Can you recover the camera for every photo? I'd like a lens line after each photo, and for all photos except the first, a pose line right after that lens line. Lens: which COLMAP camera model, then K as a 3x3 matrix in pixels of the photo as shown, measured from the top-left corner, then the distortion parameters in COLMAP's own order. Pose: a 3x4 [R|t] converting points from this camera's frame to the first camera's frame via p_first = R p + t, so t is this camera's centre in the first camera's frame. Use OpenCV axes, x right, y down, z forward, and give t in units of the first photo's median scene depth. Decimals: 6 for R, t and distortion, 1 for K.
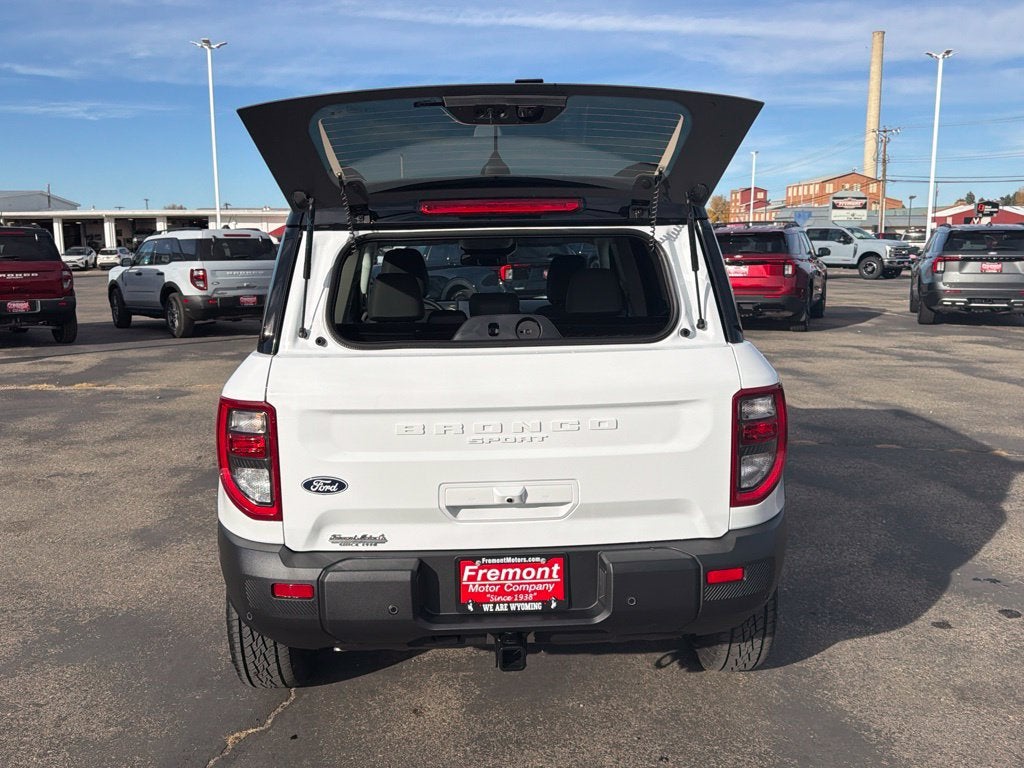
lens RADIAL K [[918.3, 0, 512.0], [0, 918.3, 384.0], [0, 0, 1]] dist [0.109404, -0.193888]
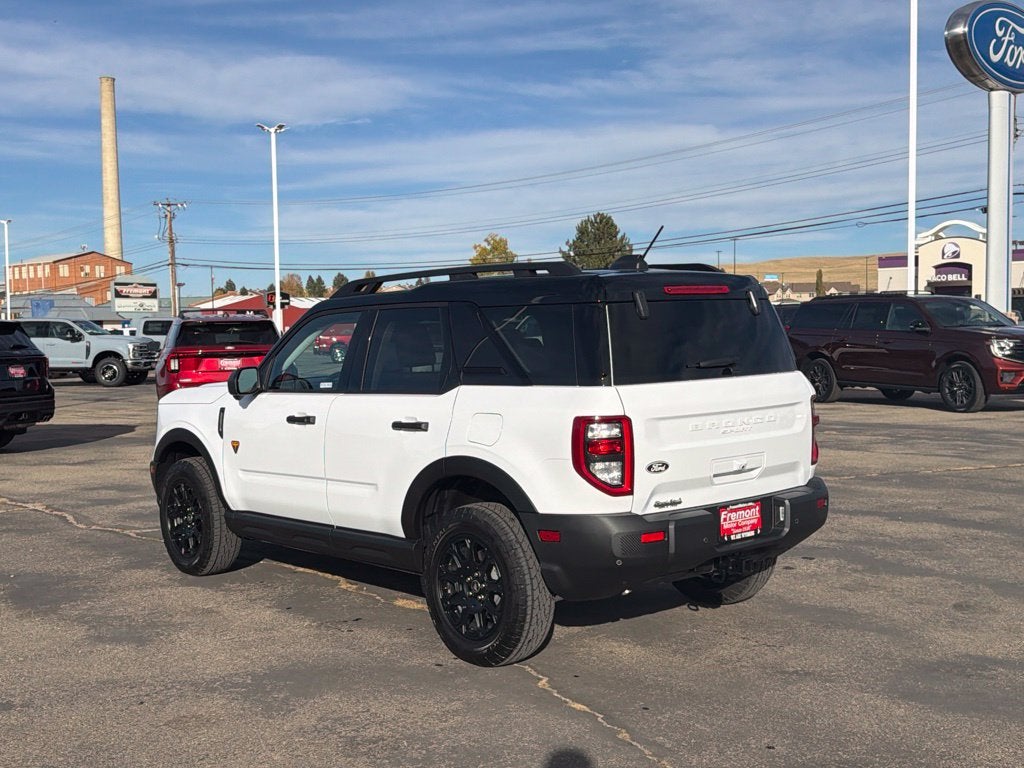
lens RADIAL K [[1239.2, 0, 515.8], [0, 1239.2, 384.4], [0, 0, 1]] dist [0.189629, -0.401388]
pose [[0.771263, -0.036551, 0.635467, -0.760771], [0.110765, 0.990825, -0.077445, 0.047933], [-0.626805, 0.130118, 0.768235, -0.207984]]
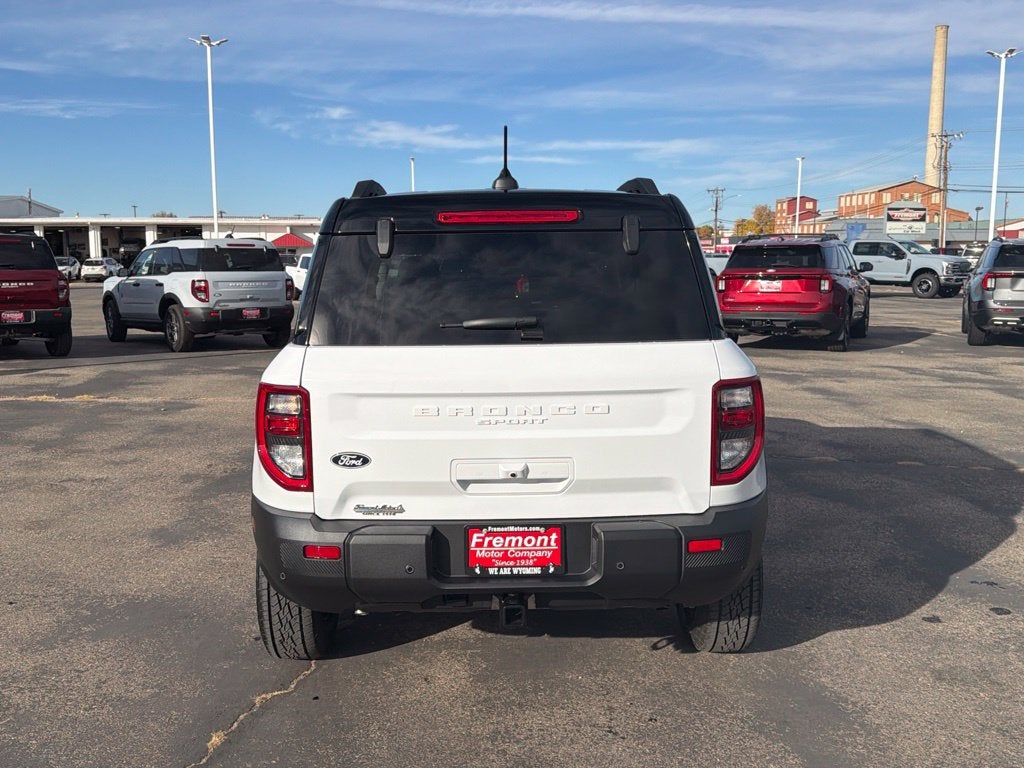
lens RADIAL K [[1020.5, 0, 507.5], [0, 1020.5, 382.4], [0, 0, 1]] dist [0.136959, -0.243376]
pose [[0.999672, 0.010076, -0.023549, 0.008428], [-0.010763, 0.999515, -0.029234, 0.021867], [0.023243, 0.029478, 0.999295, -0.116176]]
